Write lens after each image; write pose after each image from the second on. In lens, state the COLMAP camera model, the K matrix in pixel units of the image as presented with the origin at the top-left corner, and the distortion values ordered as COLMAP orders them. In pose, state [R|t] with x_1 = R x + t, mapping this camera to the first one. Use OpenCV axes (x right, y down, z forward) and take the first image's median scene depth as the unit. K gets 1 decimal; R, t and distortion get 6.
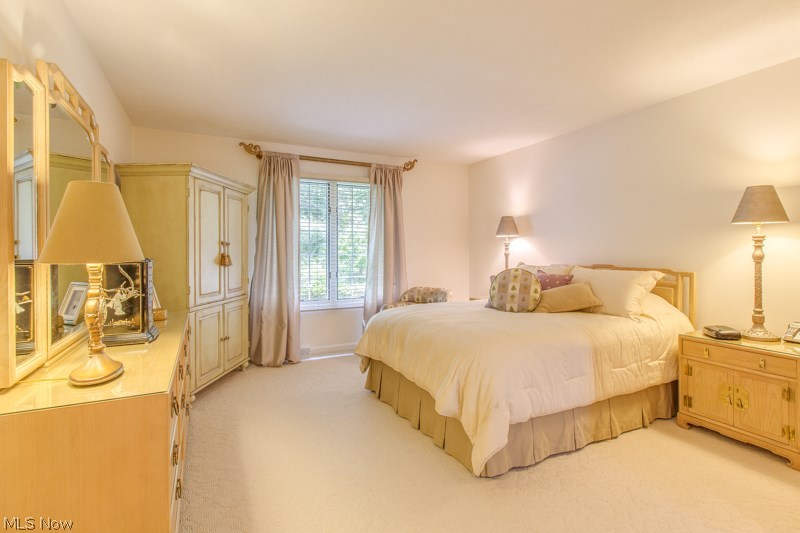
lens RADIAL K [[389.3, 0, 387.2], [0, 389.3, 250.7], [0, 0, 1]] dist [0.000577, -0.001835]
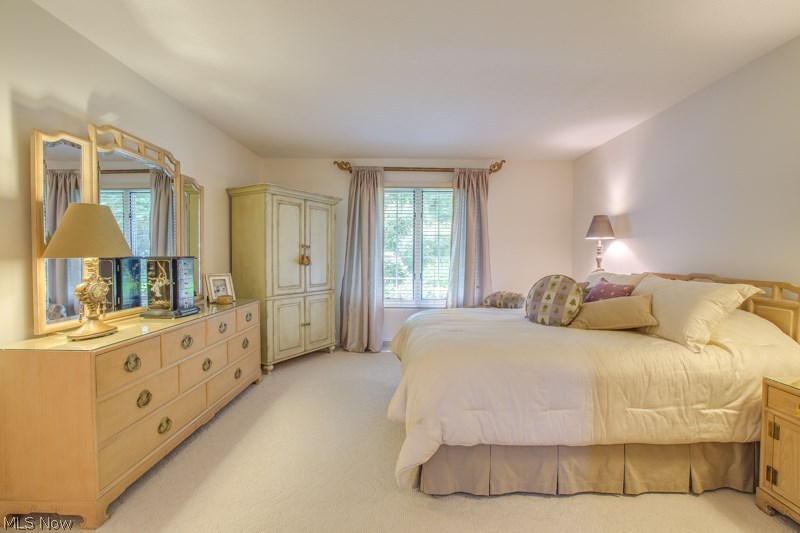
lens RADIAL K [[357.2, 0, 398.0], [0, 357.2, 261.3], [0, 0, 1]] dist [-0.028879, 0.006187]
pose [[0.898724, 0.017739, -0.438156, 0.368908], [-0.009515, 0.999735, 0.020959, 0.002043], [0.438411, -0.014667, 0.898655, 0.139075]]
